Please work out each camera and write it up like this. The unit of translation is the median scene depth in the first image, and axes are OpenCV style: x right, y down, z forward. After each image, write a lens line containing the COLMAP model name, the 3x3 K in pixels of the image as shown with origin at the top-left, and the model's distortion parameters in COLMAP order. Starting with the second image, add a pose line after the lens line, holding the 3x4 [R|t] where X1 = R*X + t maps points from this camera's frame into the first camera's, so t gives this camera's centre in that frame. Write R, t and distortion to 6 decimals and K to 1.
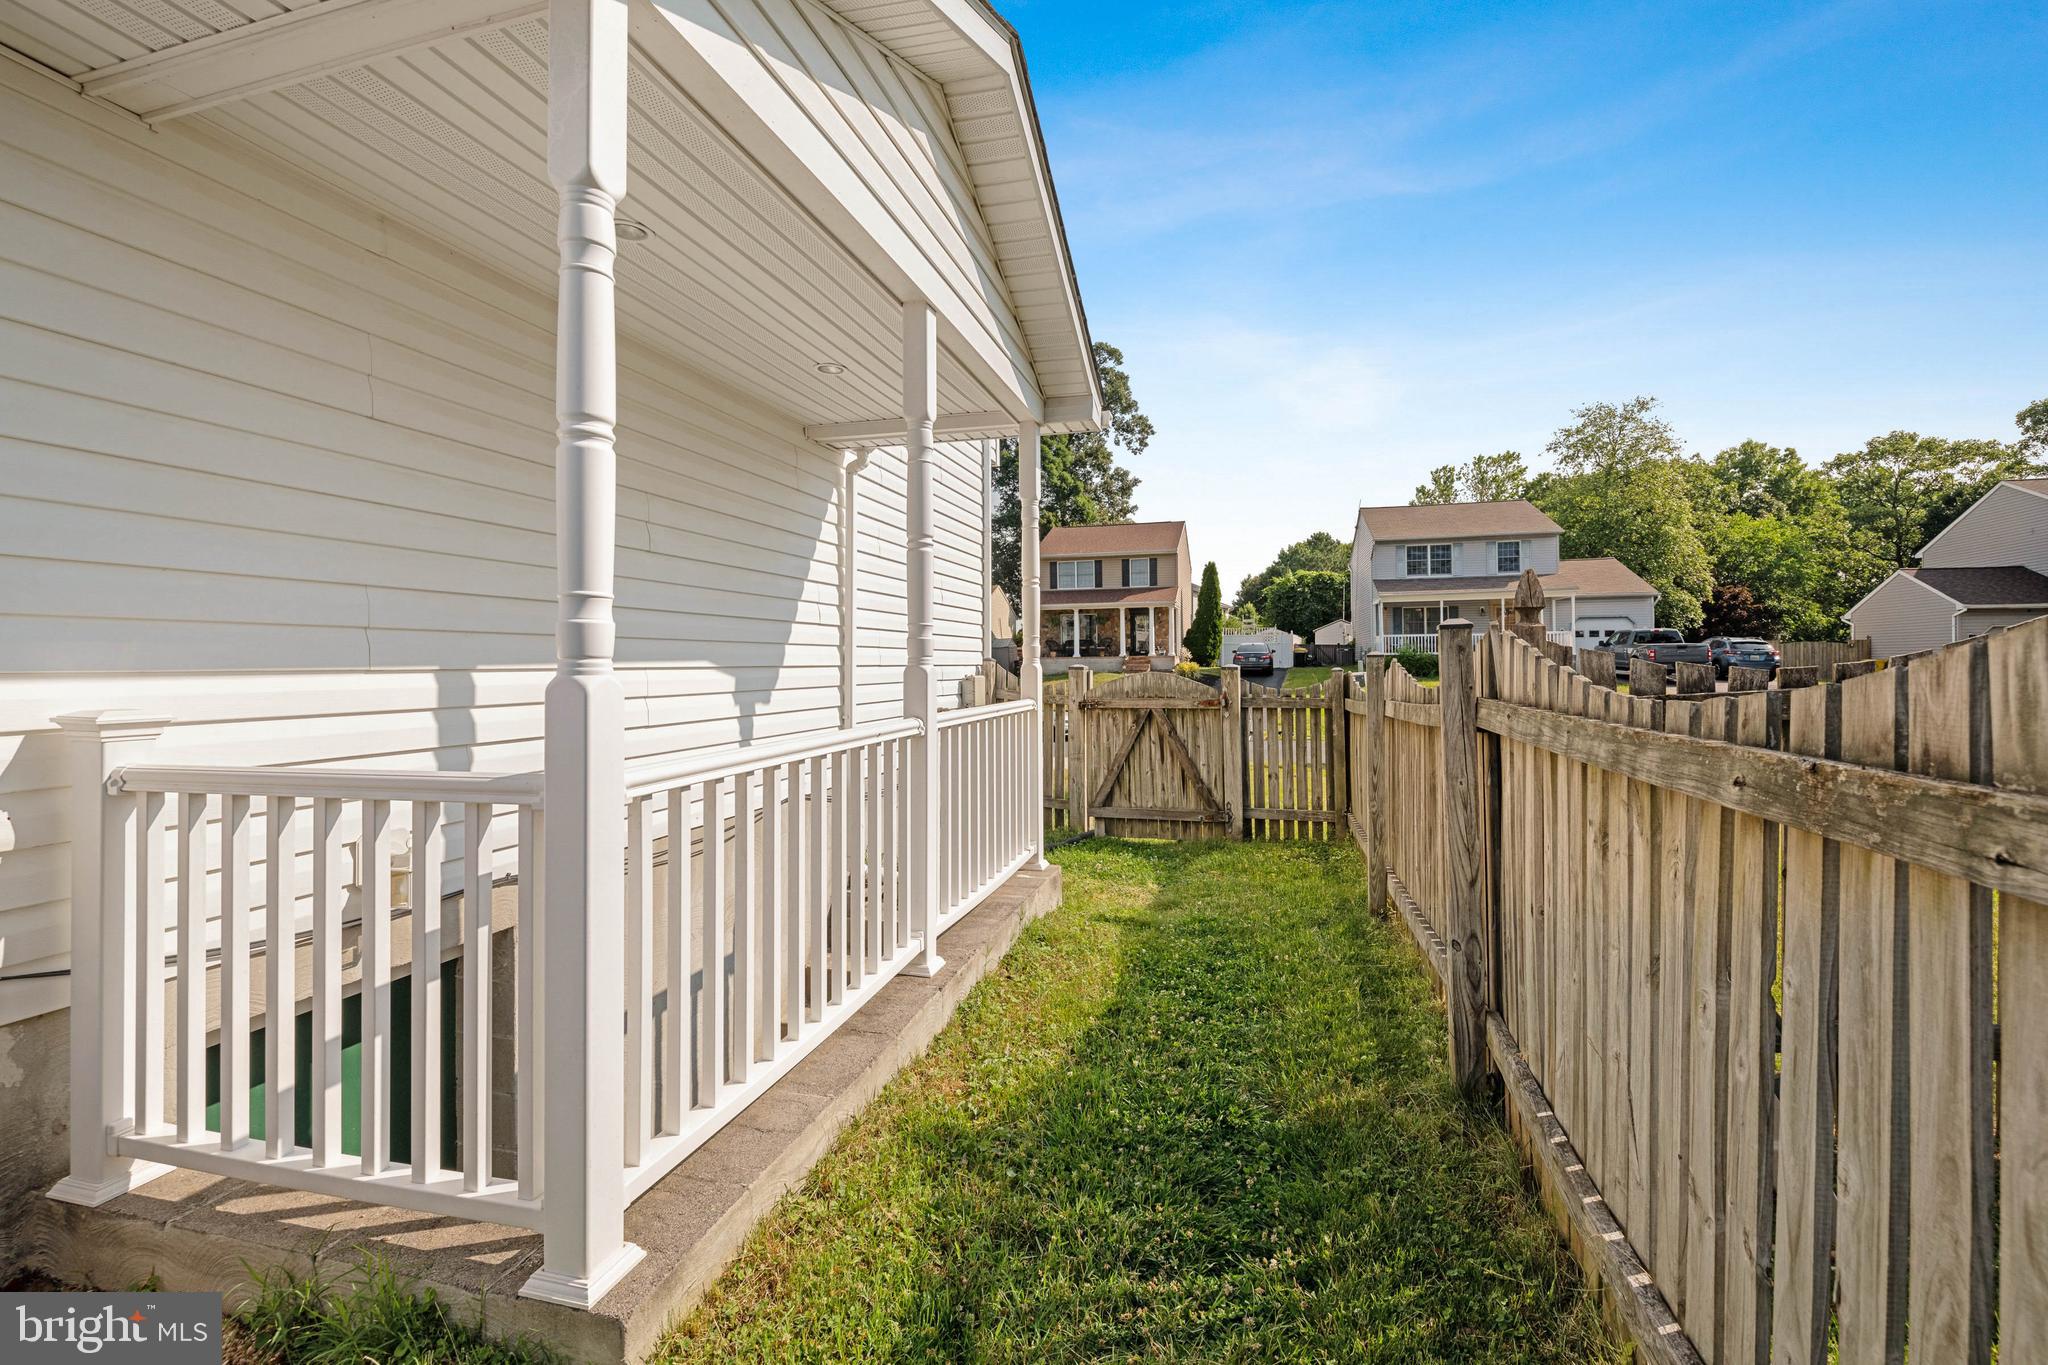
lens RADIAL K [[885.0, 0, 1025.4], [0, 885.0, 671.6], [0, 0, 1]] dist [-0.012517, -0.000309]
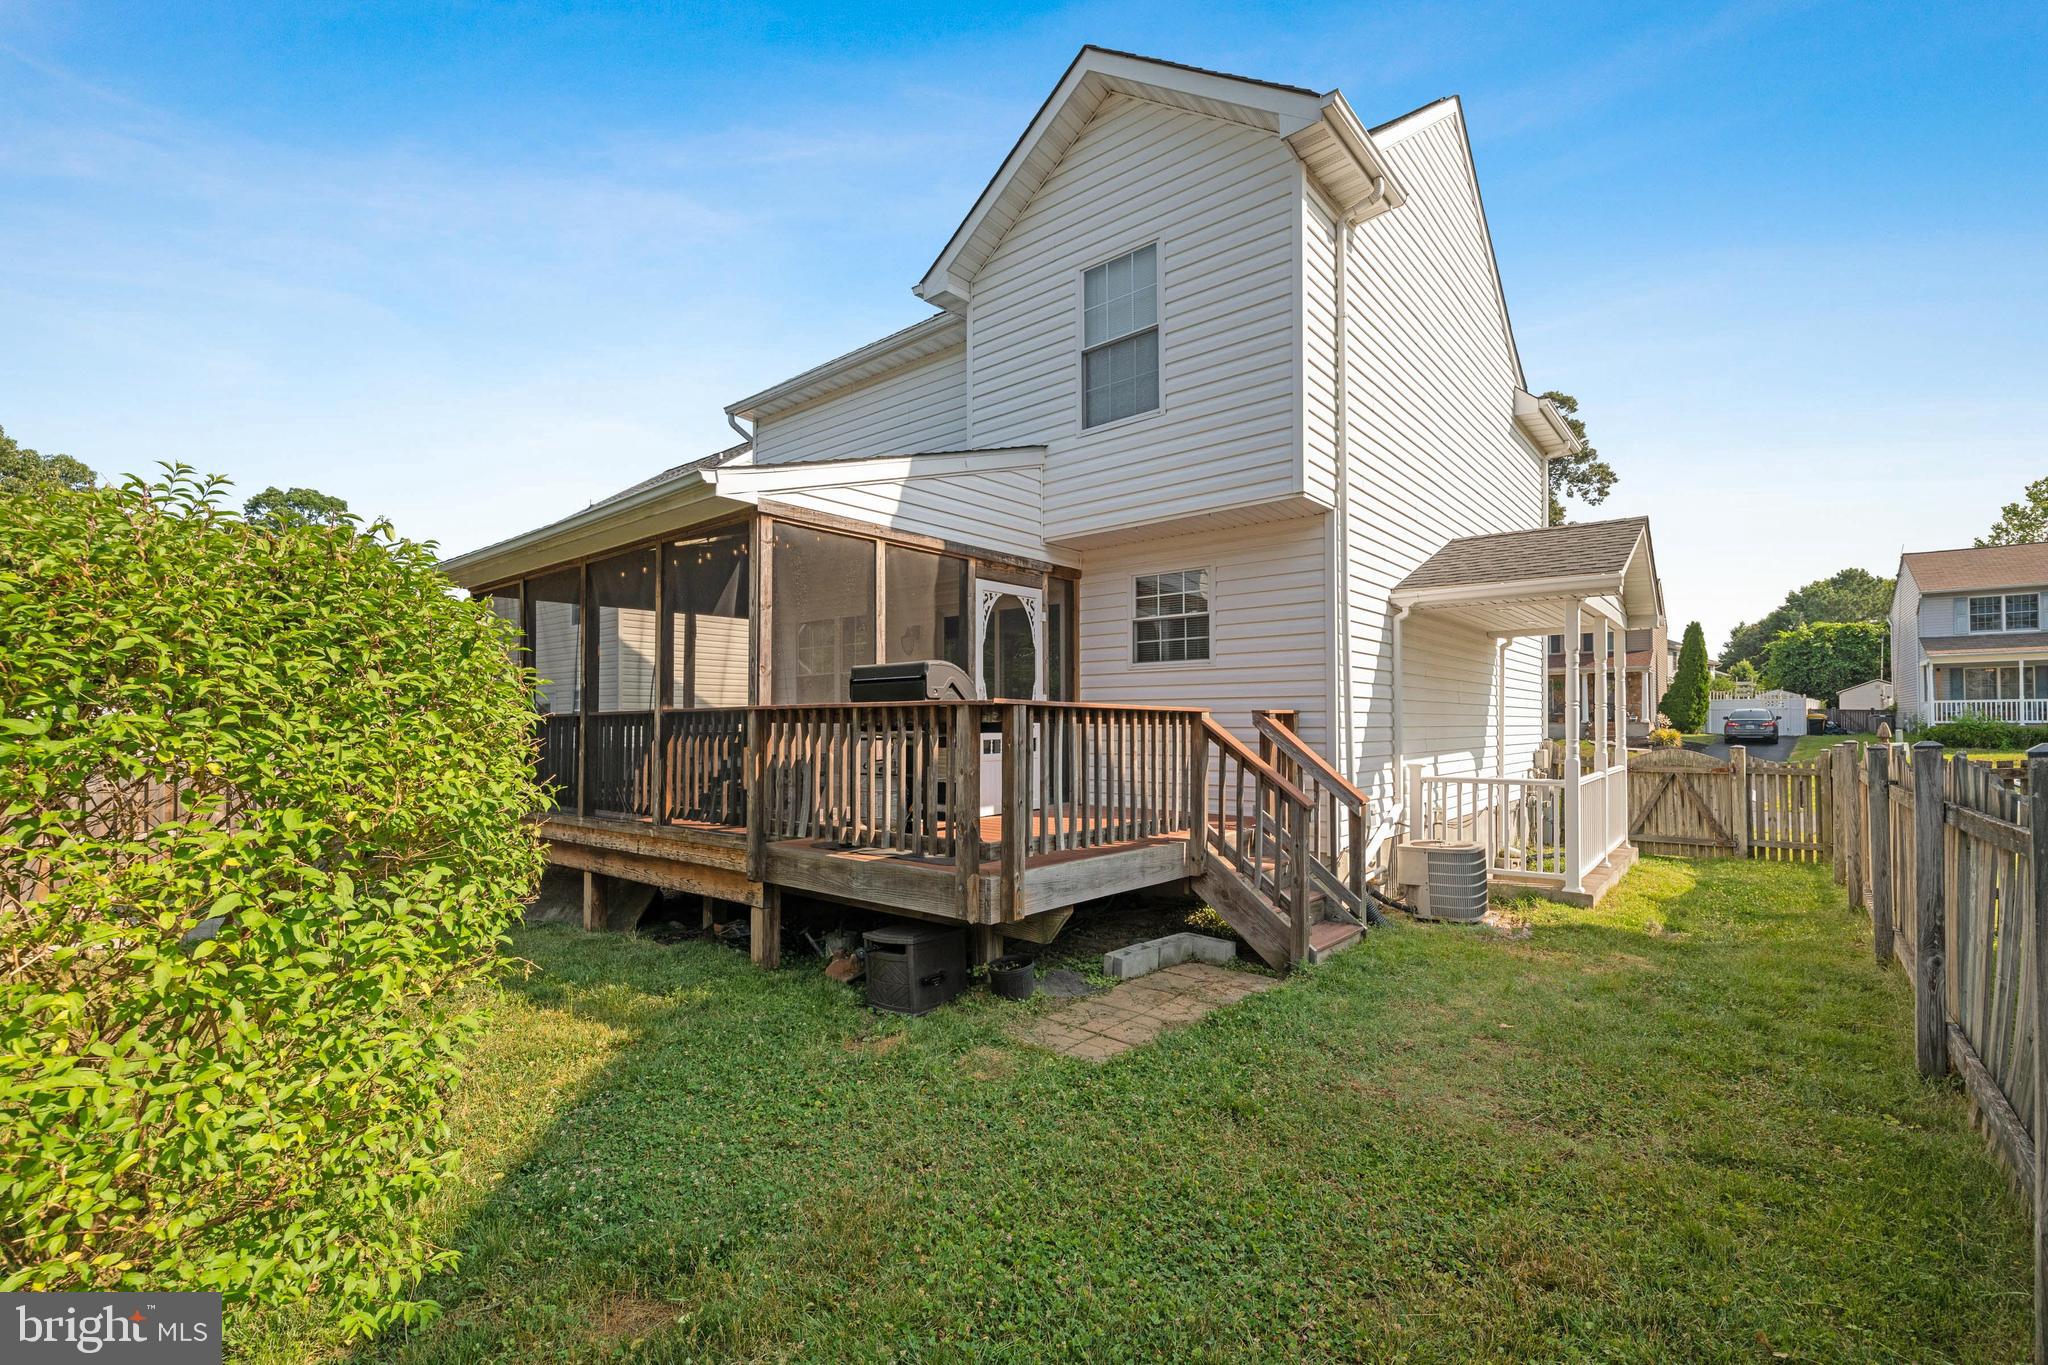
lens RADIAL K [[884.1, 0, 1029.0], [0, 884.1, 722.3], [0, 0, 1]] dist [0.015495, -0.010572]
pose [[0.909560, 0.002746, -0.415563, -0.046239], [-0.007057, 0.999936, -0.008838, -0.004870], [0.415512, 0.010971, 0.909521, -0.172807]]
